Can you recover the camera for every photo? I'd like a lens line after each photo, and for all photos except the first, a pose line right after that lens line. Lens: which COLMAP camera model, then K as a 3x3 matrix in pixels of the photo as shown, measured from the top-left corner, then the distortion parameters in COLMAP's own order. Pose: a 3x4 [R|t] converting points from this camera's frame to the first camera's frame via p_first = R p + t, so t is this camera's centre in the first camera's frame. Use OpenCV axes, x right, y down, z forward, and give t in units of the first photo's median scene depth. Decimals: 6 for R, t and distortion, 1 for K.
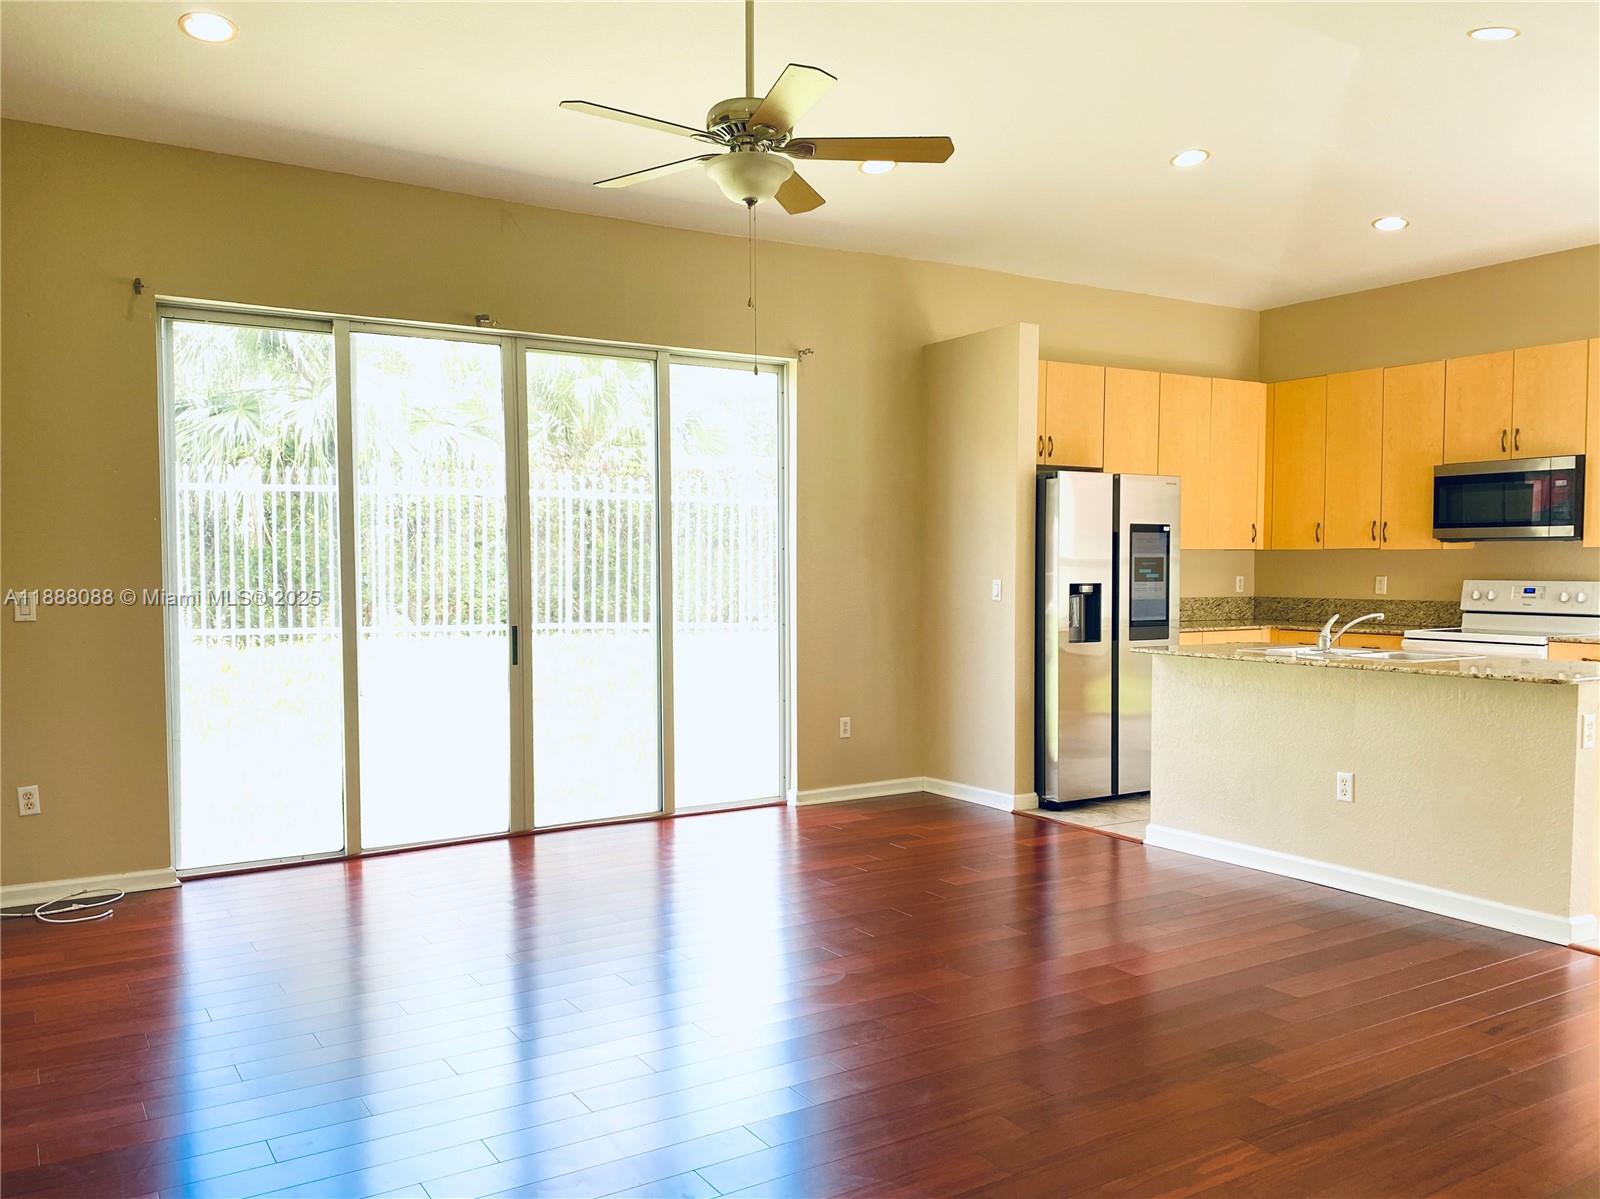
lens RADIAL K [[1238.3, 0, 779.1], [0, 1238.3, 632.1], [0, 0, 1]] dist [0.047512, -0.035377]
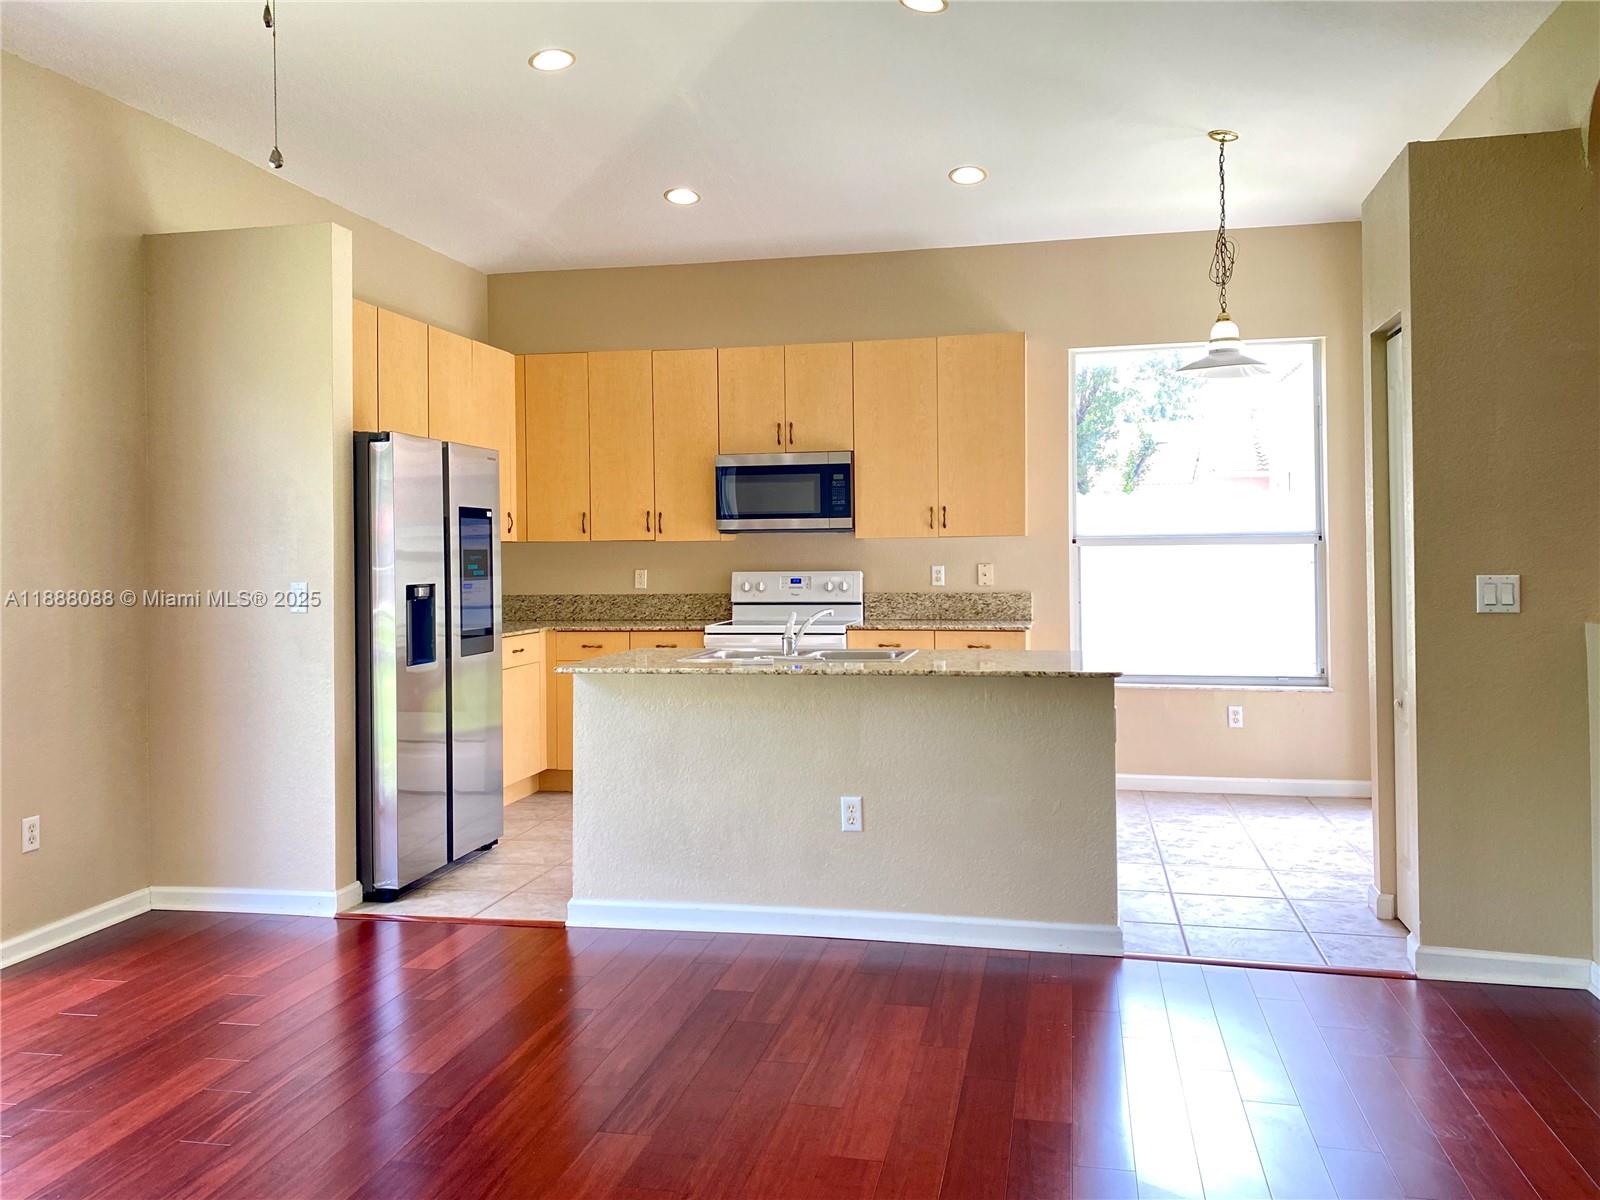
lens RADIAL K [[1238.3, 0, 790.8], [0, 1238.3, 539.3], [0, 0, 1]] dist [0.047512, -0.035377]
pose [[0.687829, 0.001473, 0.725871, -0.138424], [0.050388, 0.997489, -0.049771, -0.017086], [-0.724122, 0.070809, 0.686027, 0.311088]]
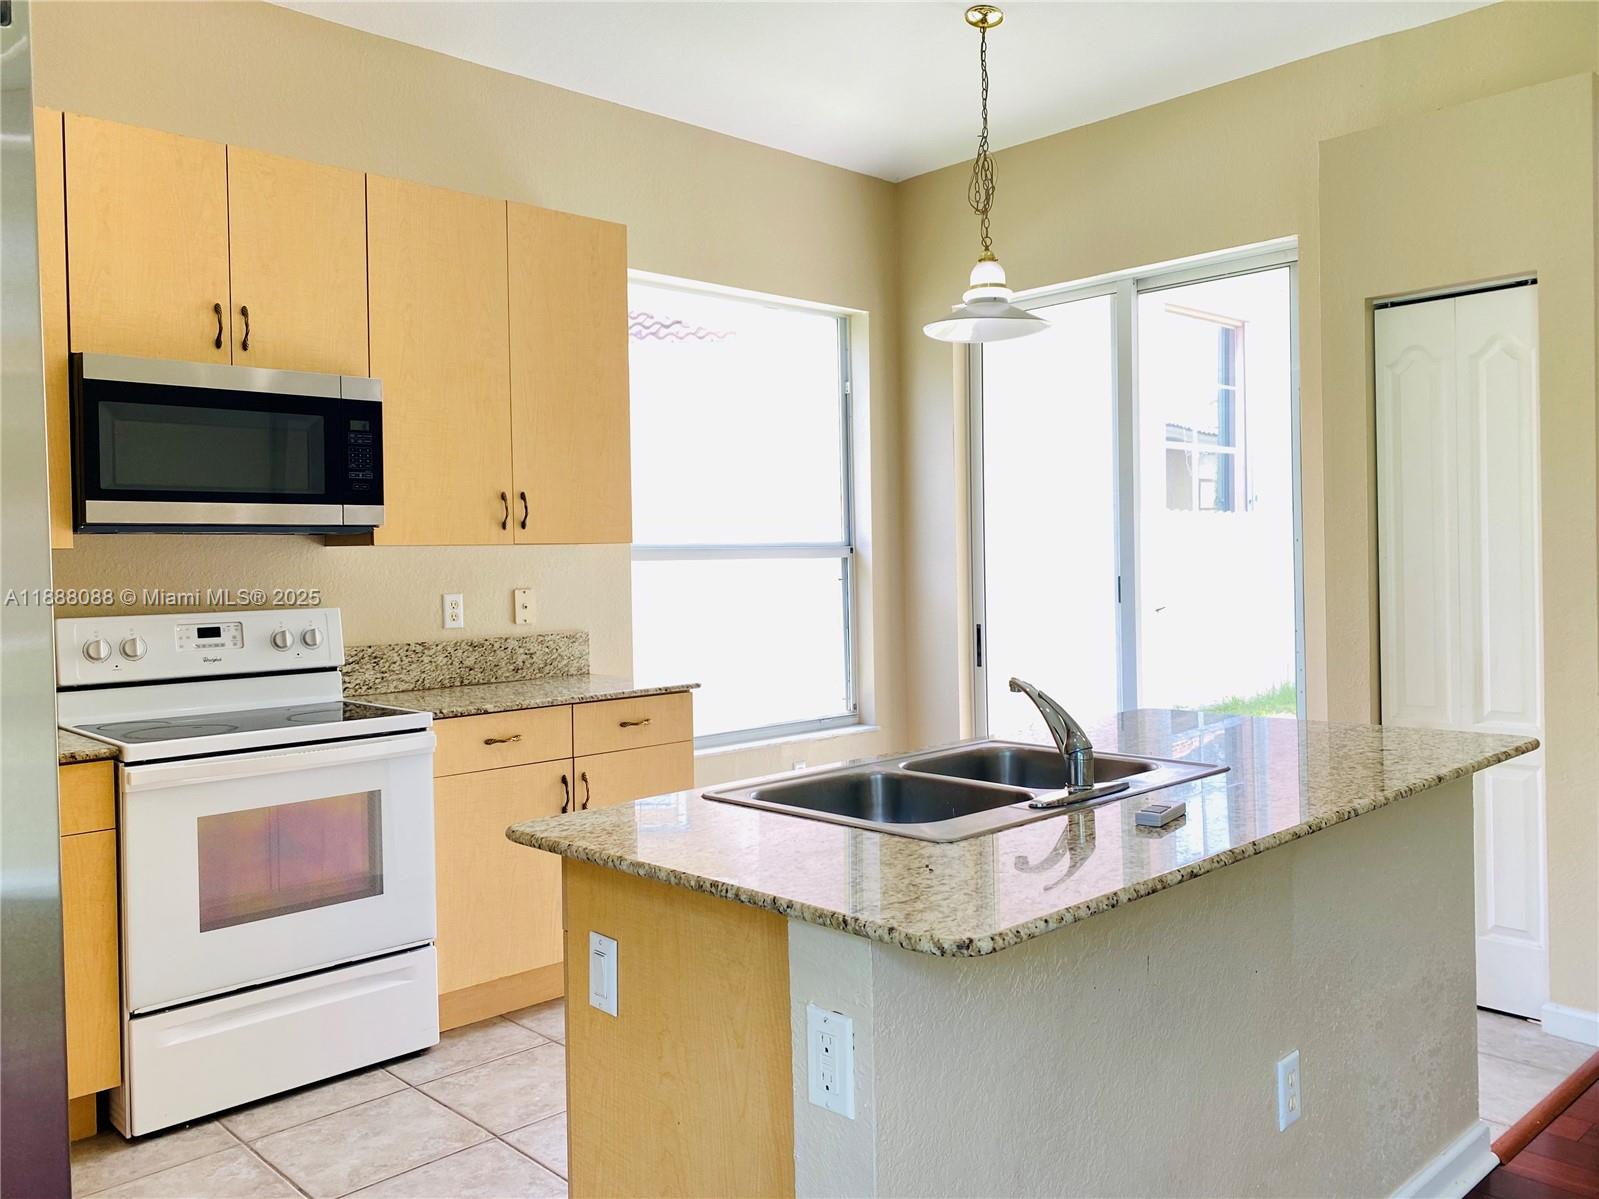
lens RADIAL K [[1237.6, 0, 784.4], [0, 1237.6, 572.2], [0, 0, 1]] dist [0.047512, -0.035377]
pose [[-0.218144, -0.000200, 0.975917, 0.059089], [0.077104, 0.996871, 0.017439, -0.048542], [-0.972866, 0.079051, -0.217445, 0.890507]]
